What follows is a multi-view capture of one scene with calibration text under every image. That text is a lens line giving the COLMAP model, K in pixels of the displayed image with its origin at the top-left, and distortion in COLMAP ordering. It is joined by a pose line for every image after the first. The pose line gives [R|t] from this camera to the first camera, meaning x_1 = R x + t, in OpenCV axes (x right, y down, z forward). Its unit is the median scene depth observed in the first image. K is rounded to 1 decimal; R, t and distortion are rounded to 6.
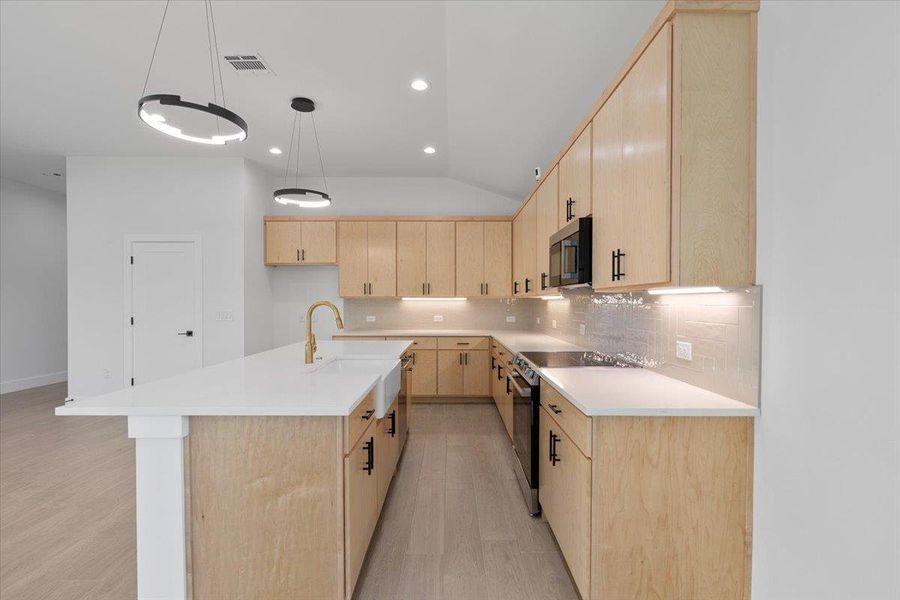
lens RADIAL K [[410.9, 0, 454.6], [0, 410.9, 306.7], [0, 0, 1]] dist [0.003217, 0.000013]
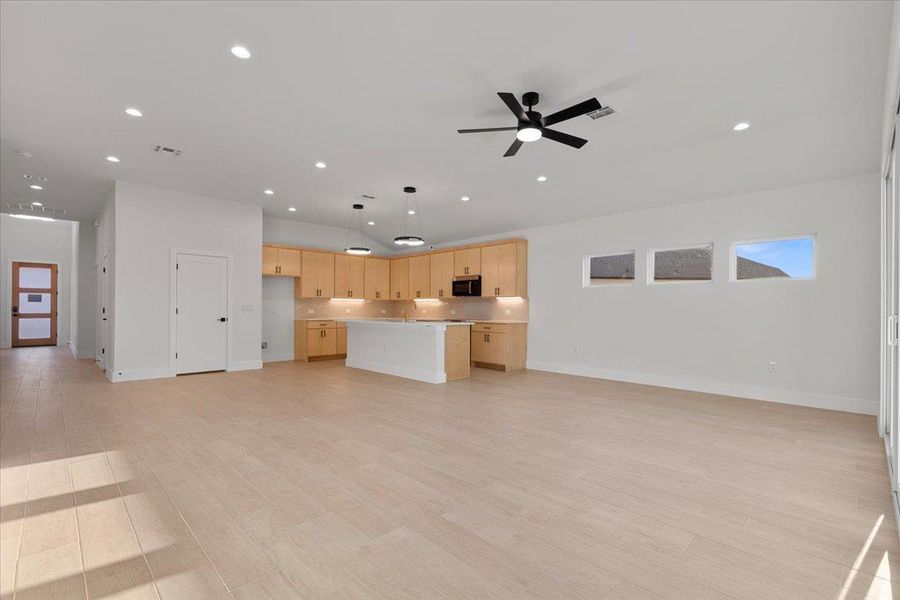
lens RADIAL K [[408.4, 0, 452.4], [0, 408.4, 305.0], [0, 0, 1]] dist [0.002969, 0.000620]
pose [[0.710558, 0.010639, 0.703558, -1.090832], [0.002551, 0.999840, -0.017696, 0.040519], [-0.703634, 0.014369, 0.710417, -0.608074]]
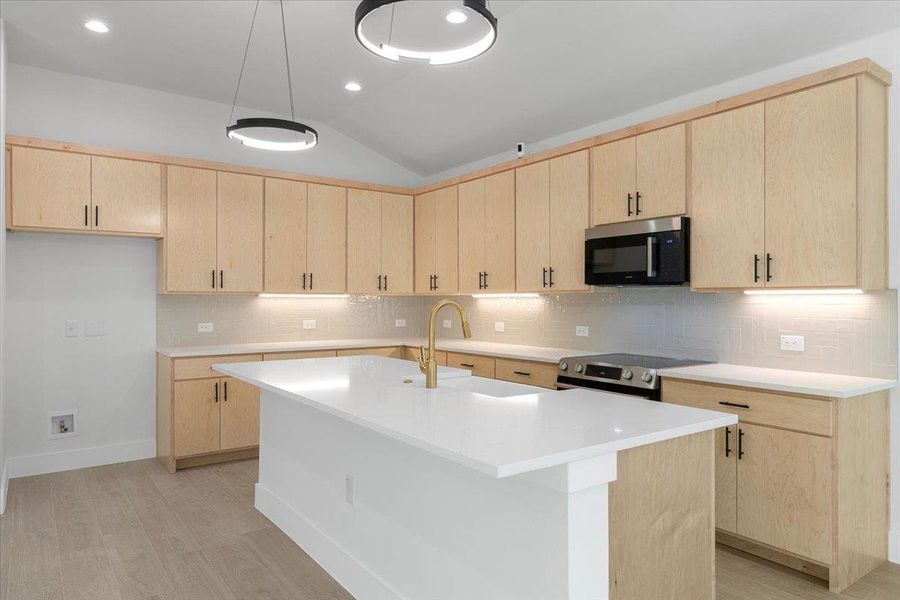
lens RADIAL K [[571.9, 0, 450.0], [0, 571.9, 300.0], [0, 0, 1]] dist [0.001565, 0.002144]
pose [[0.811069, 0.001987, 0.584947, -0.478376], [0.004269, 0.999947, -0.009316, -0.002378], [-0.584935, 0.010053, 0.811018, 0.100415]]
